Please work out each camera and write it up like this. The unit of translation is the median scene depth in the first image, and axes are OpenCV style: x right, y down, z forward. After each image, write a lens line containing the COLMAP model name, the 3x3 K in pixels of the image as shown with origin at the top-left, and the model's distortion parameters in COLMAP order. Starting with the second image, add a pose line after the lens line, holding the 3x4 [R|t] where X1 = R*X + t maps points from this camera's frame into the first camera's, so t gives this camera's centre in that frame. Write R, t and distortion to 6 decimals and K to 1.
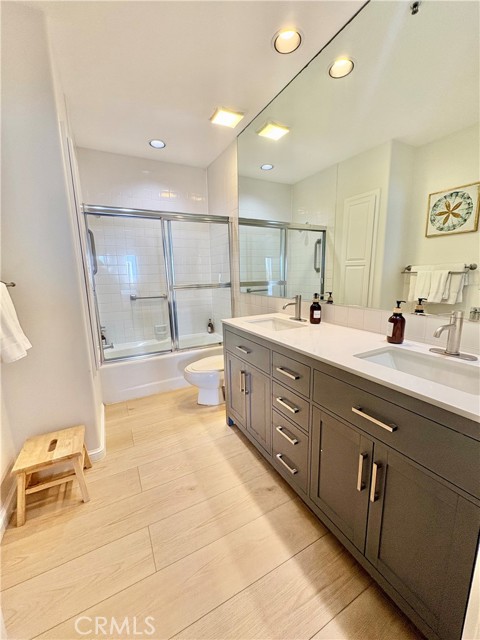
lens RADIAL K [[259.6, 0, 240.1], [0, 259.6, 322.8], [0, 0, 1]] dist [-0.002357, 0.001033]
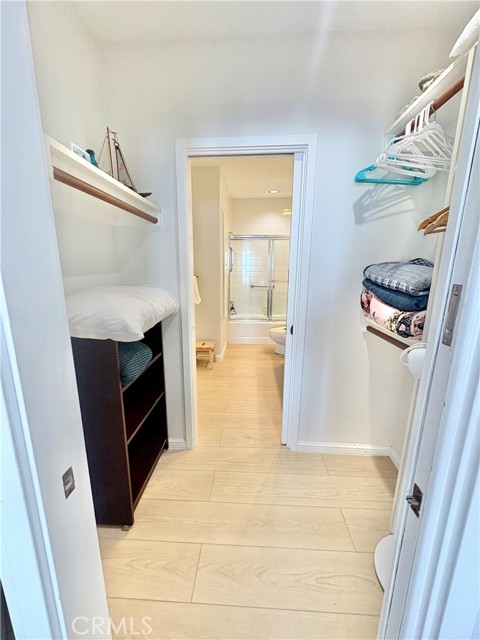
lens RADIAL K [[259.6, 0, 241.7], [0, 259.6, 323.3], [0, 0, 1]] dist [-0.002357, 0.001033]
pose [[0.871103, 0.128681, -0.473941, 0.440617], [-0.111475, 0.991681, 0.064362, 0.047932], [0.478281, -0.003233, 0.878201, -0.592026]]
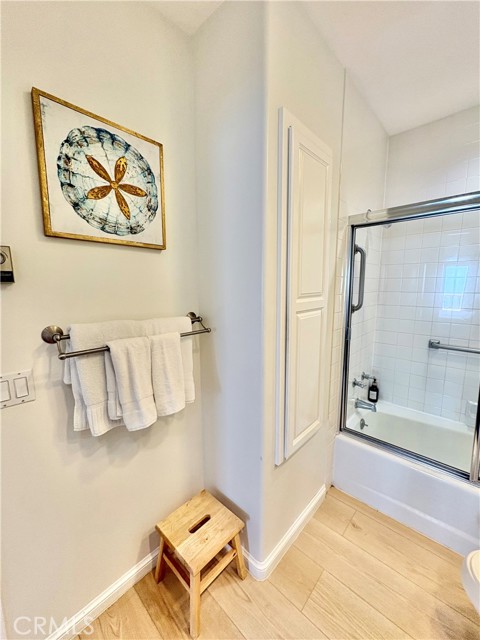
lens RADIAL K [[259.6, 0, 233.1], [0, 259.6, 321.1], [0, 0, 1]] dist [-0.002357, 0.001033]
pose [[0.329423, 0.142329, -0.933393, -0.000605], [-0.176027, 0.980499, 0.087386, -0.170805], [0.927628, 0.135515, 0.348053, 0.472987]]
